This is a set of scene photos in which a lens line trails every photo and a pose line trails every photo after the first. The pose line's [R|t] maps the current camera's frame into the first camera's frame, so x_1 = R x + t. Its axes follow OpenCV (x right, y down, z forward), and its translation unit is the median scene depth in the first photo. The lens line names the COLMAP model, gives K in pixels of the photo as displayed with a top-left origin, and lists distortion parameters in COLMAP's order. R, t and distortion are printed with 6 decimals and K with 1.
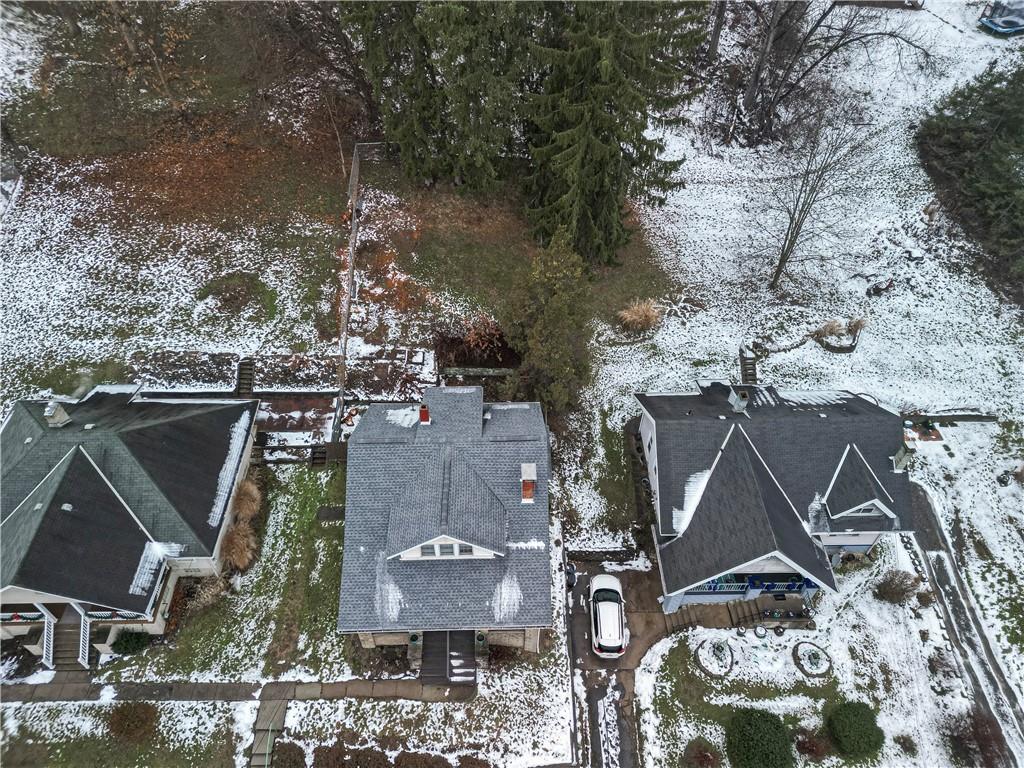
lens RADIAL K [[718.8, 0, 512.0], [0, 718.8, 384.0], [0, 0, 1]] dist [0.080197, -0.078009]
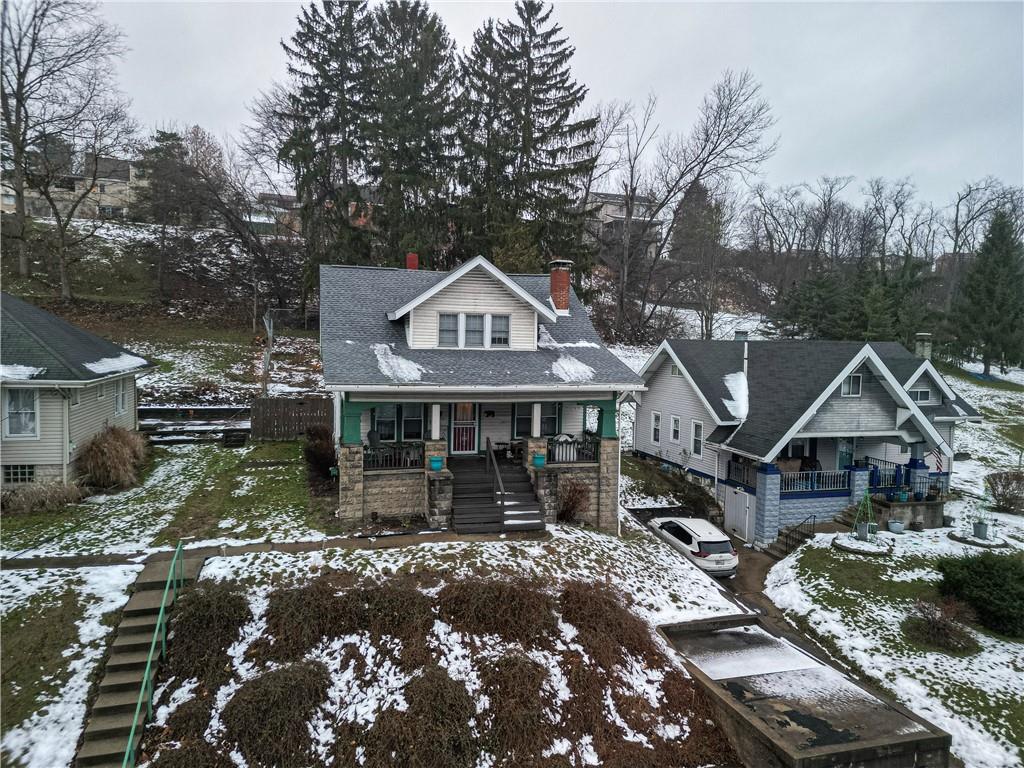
lens RADIAL K [[718.8, 0, 512.0], [0, 718.8, 384.0], [0, 0, 1]] dist [0.080197, -0.078009]
pose [[0.967666, -0.006981, 0.252137, -0.227284], [0.181017, 0.715350, -0.674912, 0.730990], [-0.175655, 0.698731, 0.693484, 0.524491]]
